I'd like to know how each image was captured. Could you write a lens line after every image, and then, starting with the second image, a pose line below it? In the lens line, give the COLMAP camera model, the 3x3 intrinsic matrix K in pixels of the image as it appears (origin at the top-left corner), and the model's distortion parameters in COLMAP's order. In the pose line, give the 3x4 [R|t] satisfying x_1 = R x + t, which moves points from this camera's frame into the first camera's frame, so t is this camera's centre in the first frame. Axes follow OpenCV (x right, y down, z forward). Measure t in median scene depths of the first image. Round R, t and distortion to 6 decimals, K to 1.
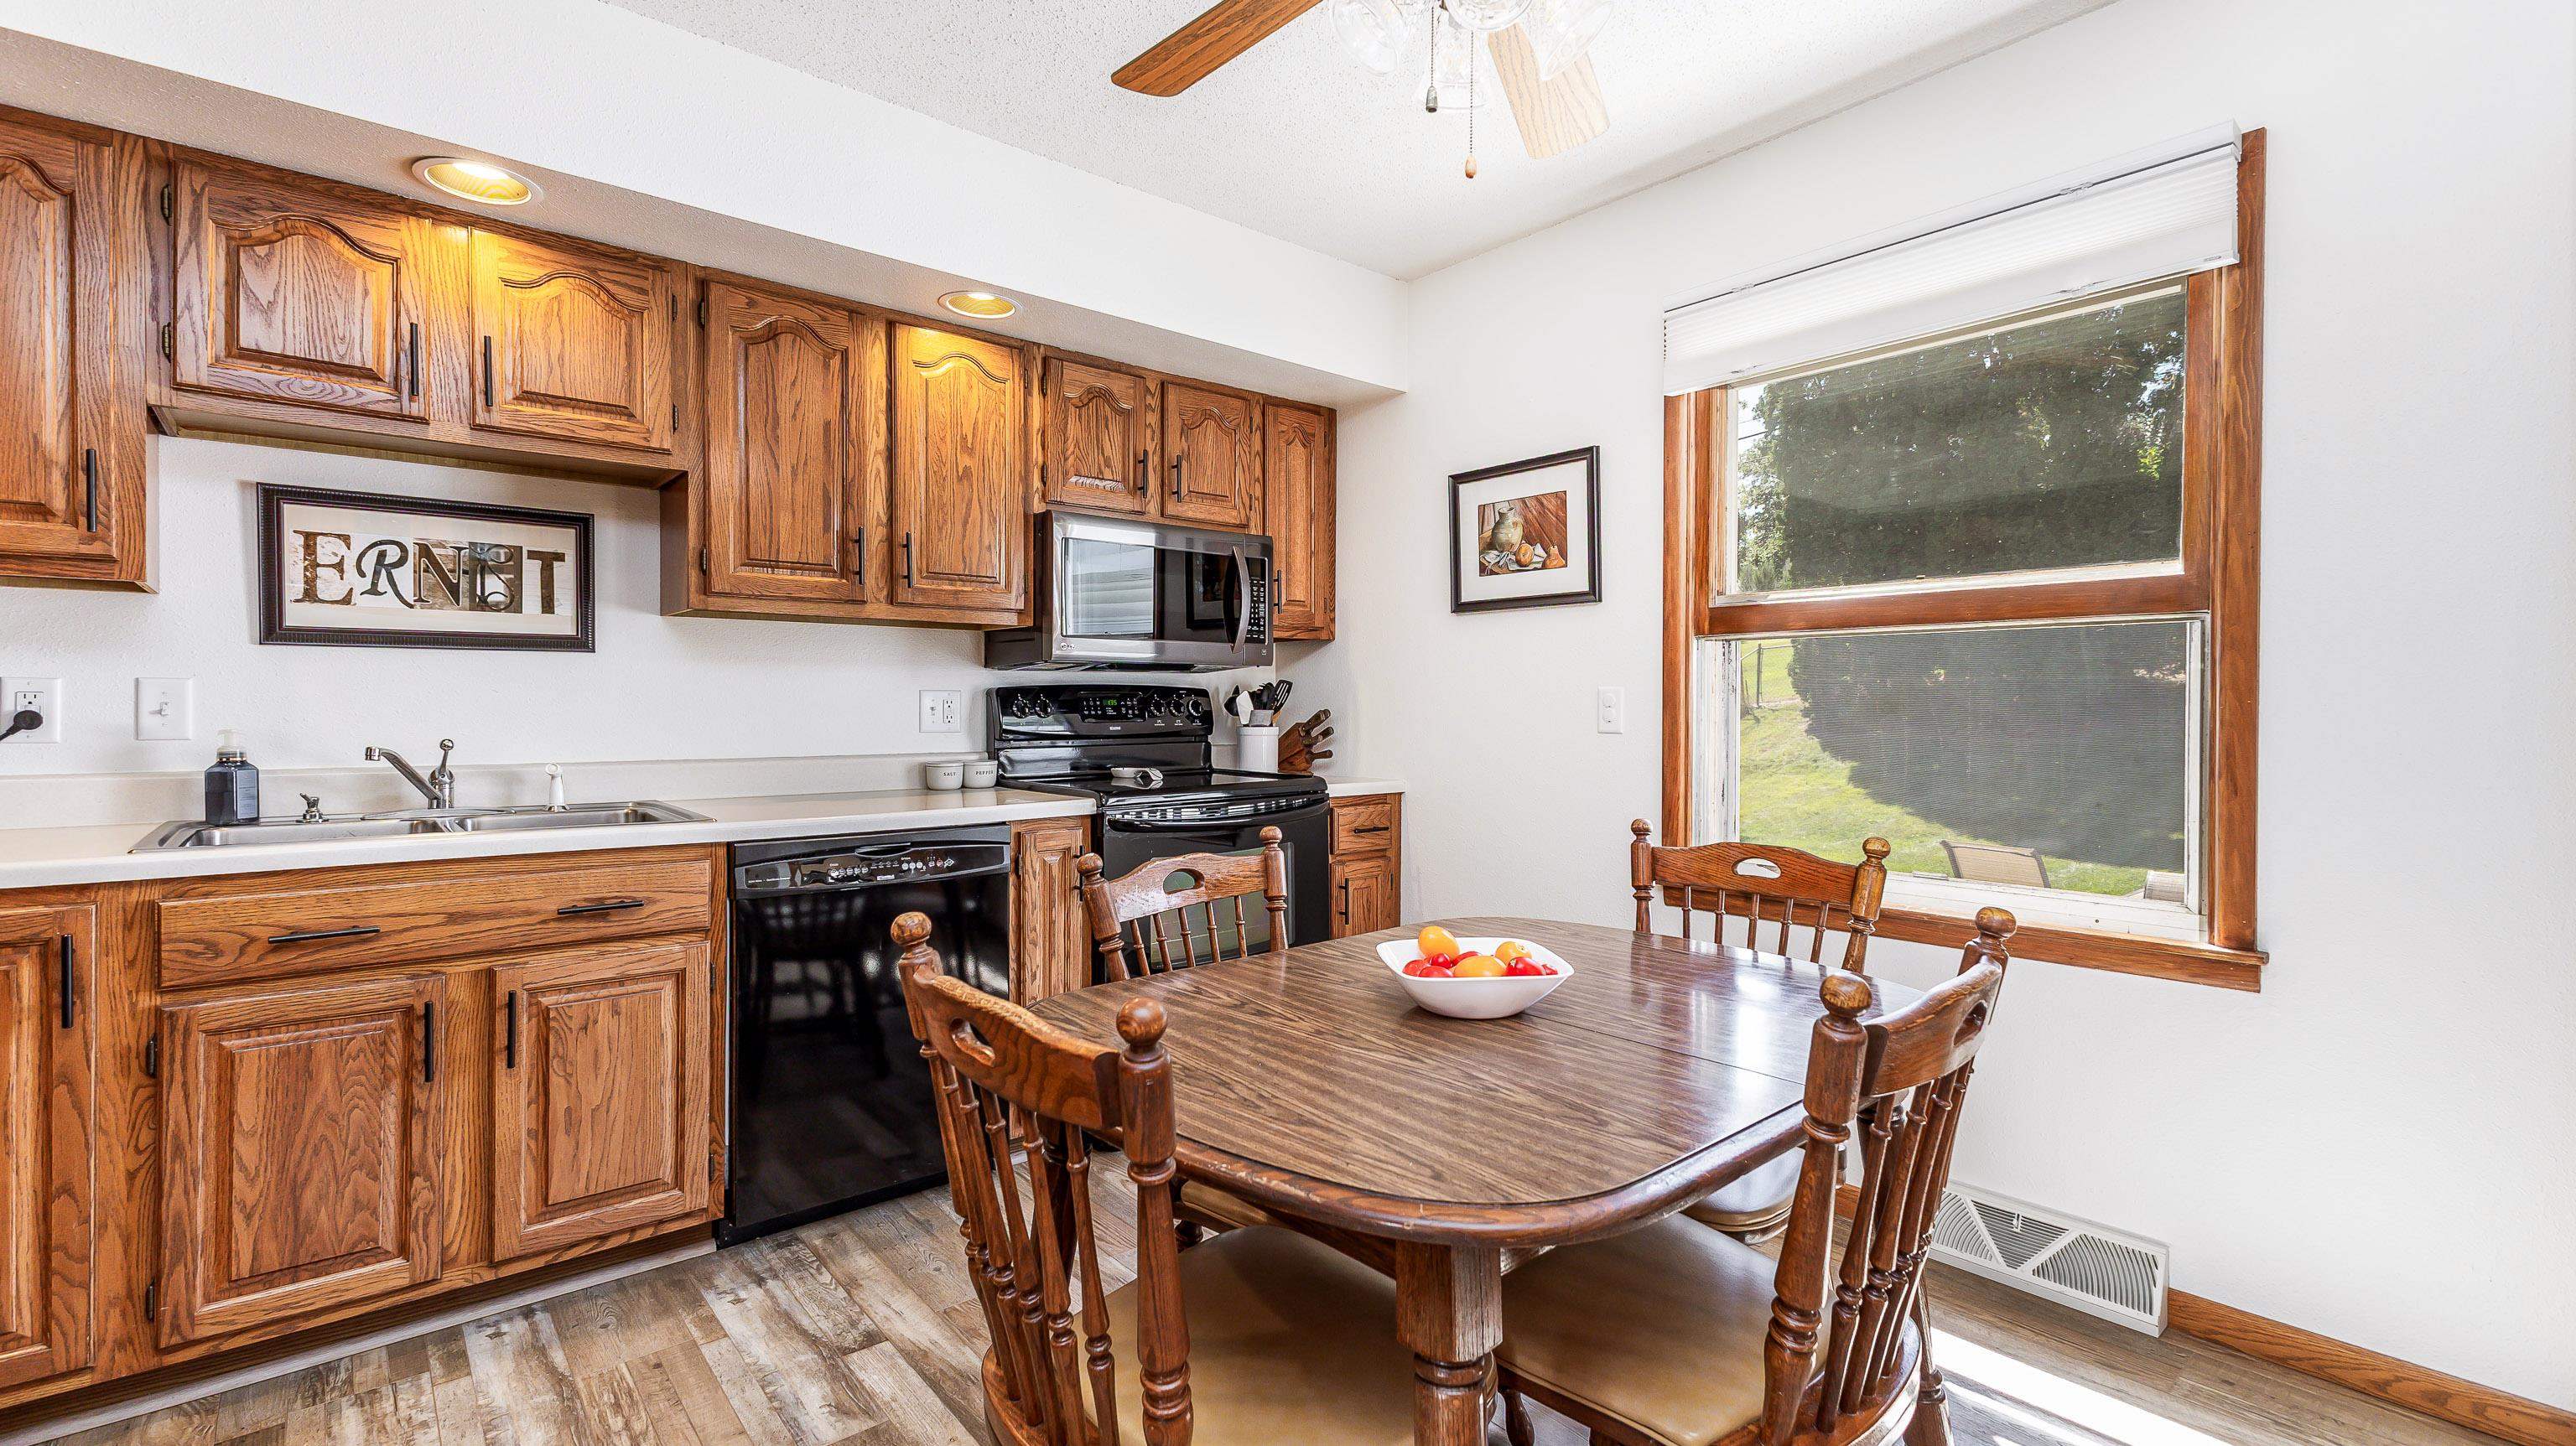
lens RADIAL K [[1130.6, 0, 1281.1], [0, 1130.6, 720.0], [0, 0, 1]] dist [0.007977, 0.000616]
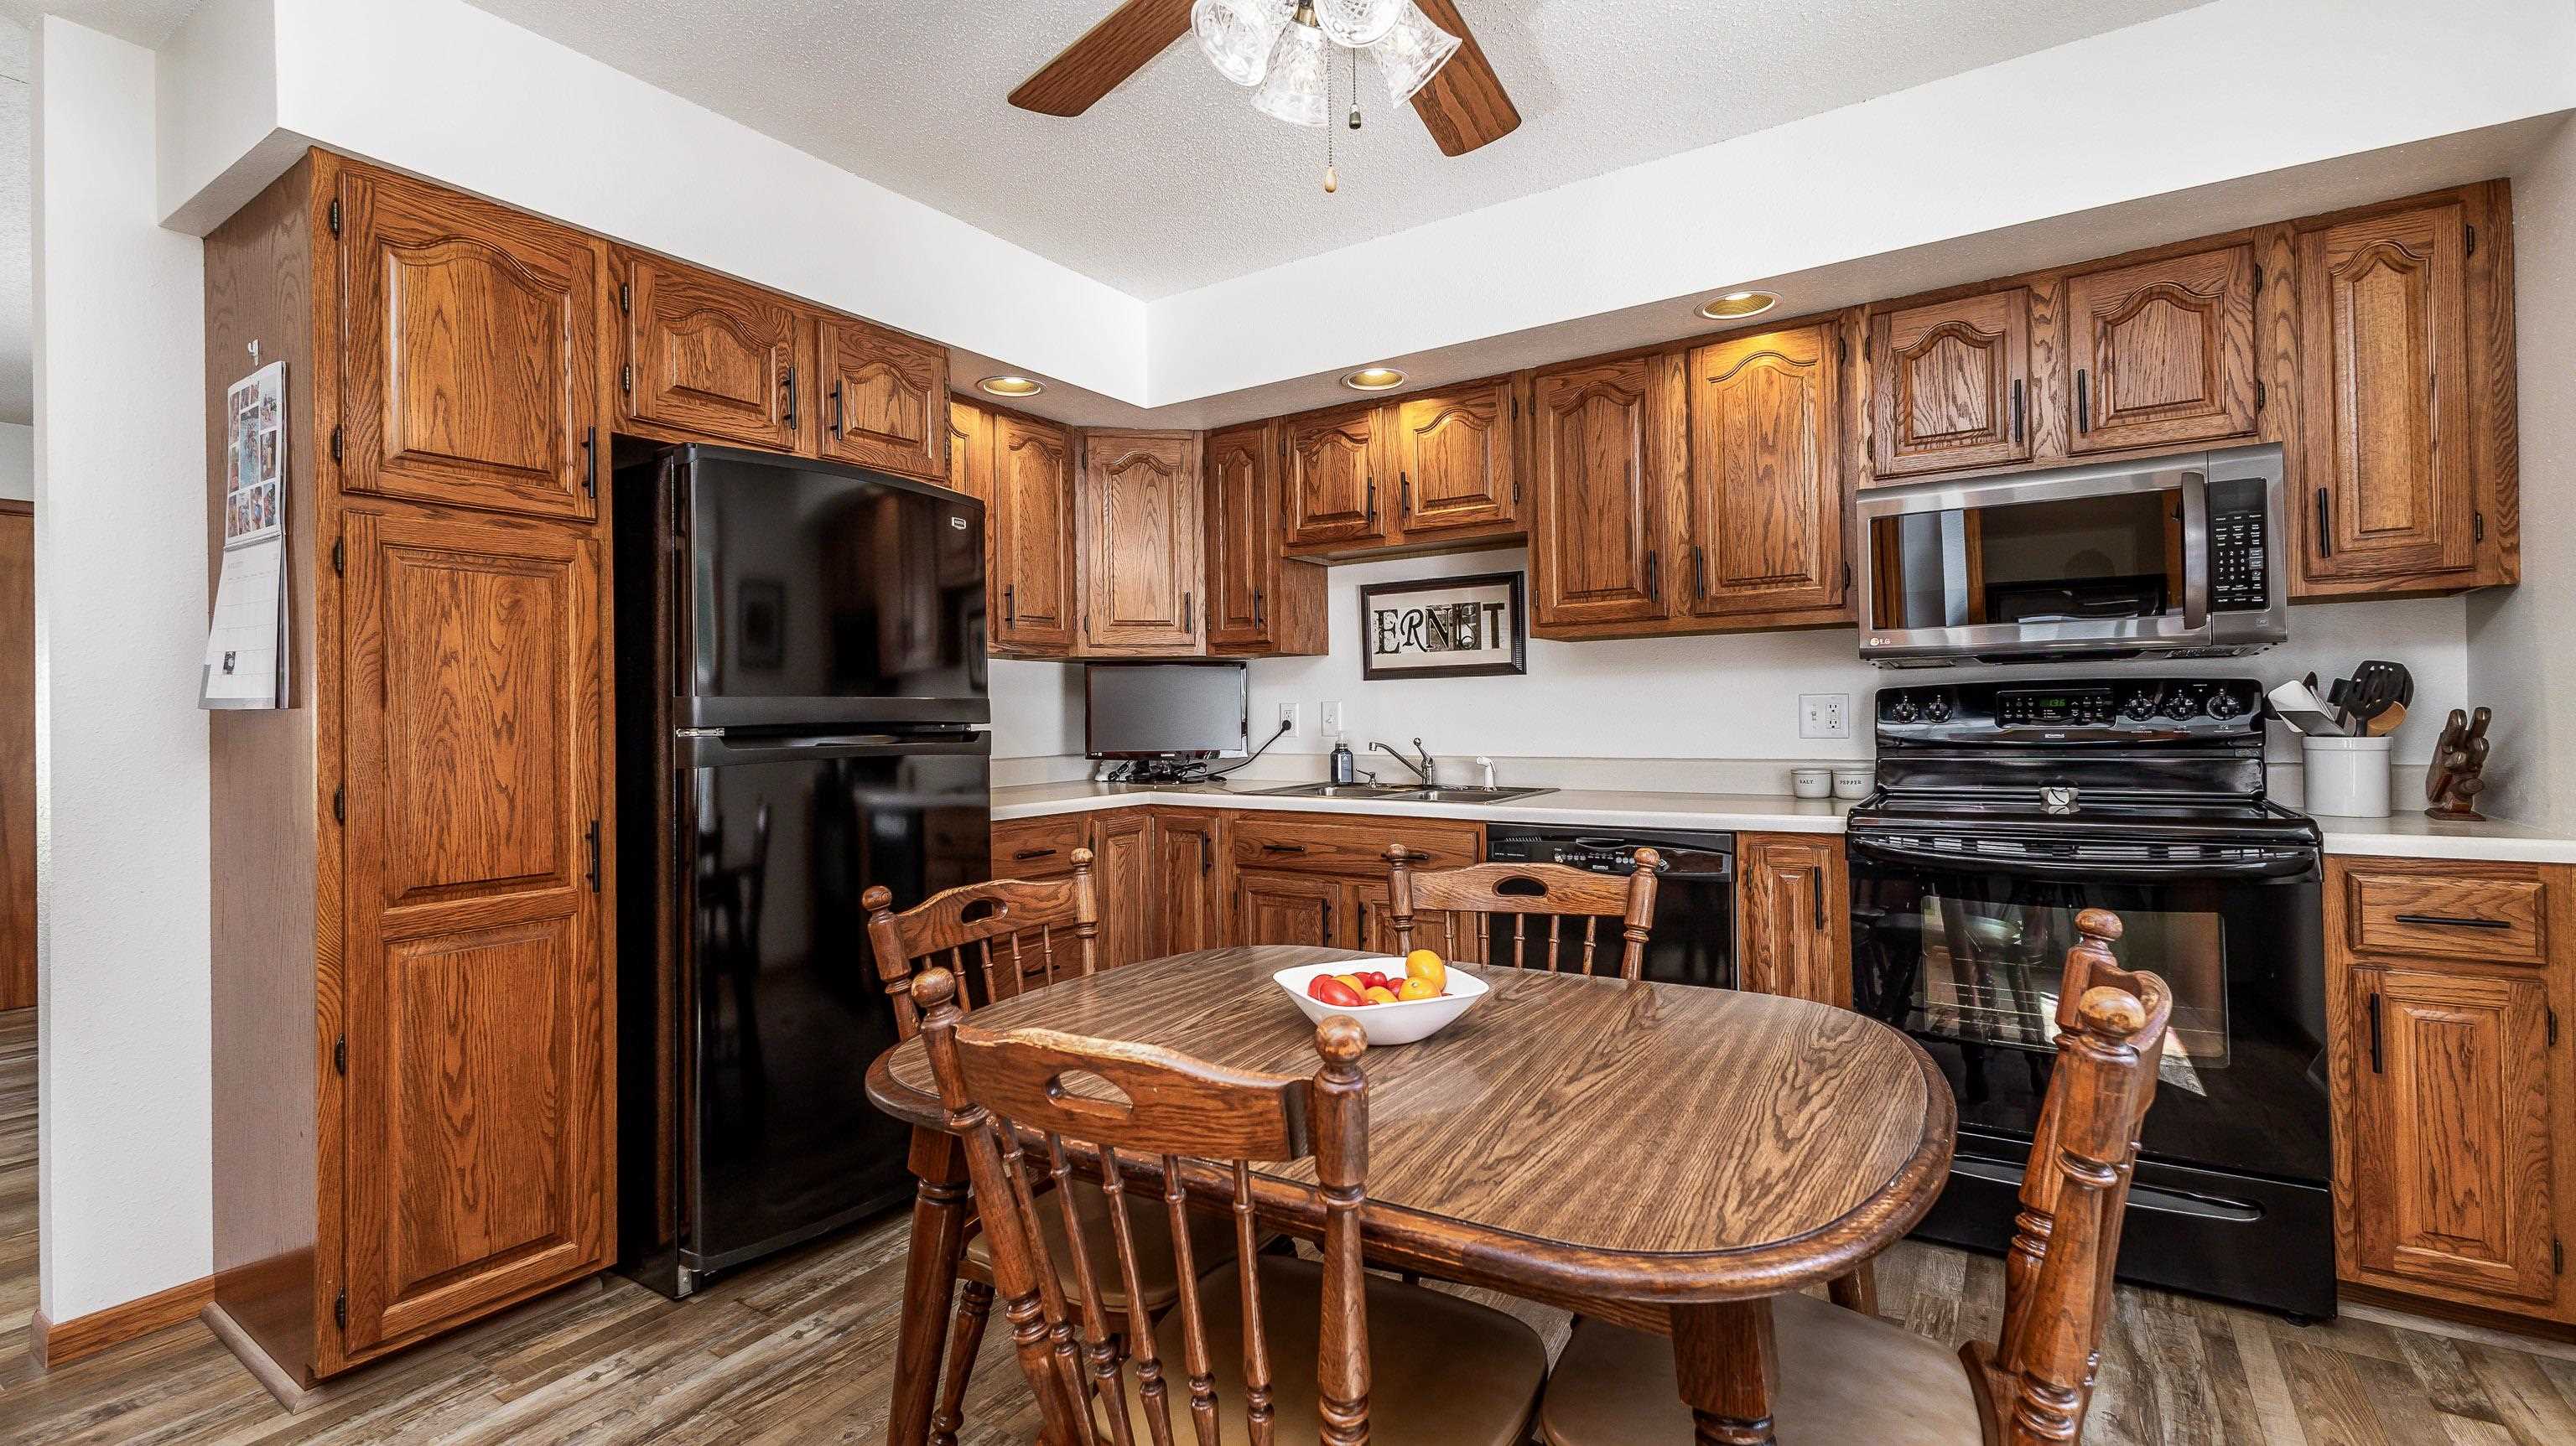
lens RADIAL K [[1130.6, 0, 1282.8], [0, 1130.6, 710.0], [0, 0, 1]] dist [0.007977, 0.000616]
pose [[0.283263, -0.009246, -0.958998, 0.605473], [0.002588, 0.999957, -0.008877, -0.007049], [0.959039, 0.000032, 0.283275, 0.364955]]
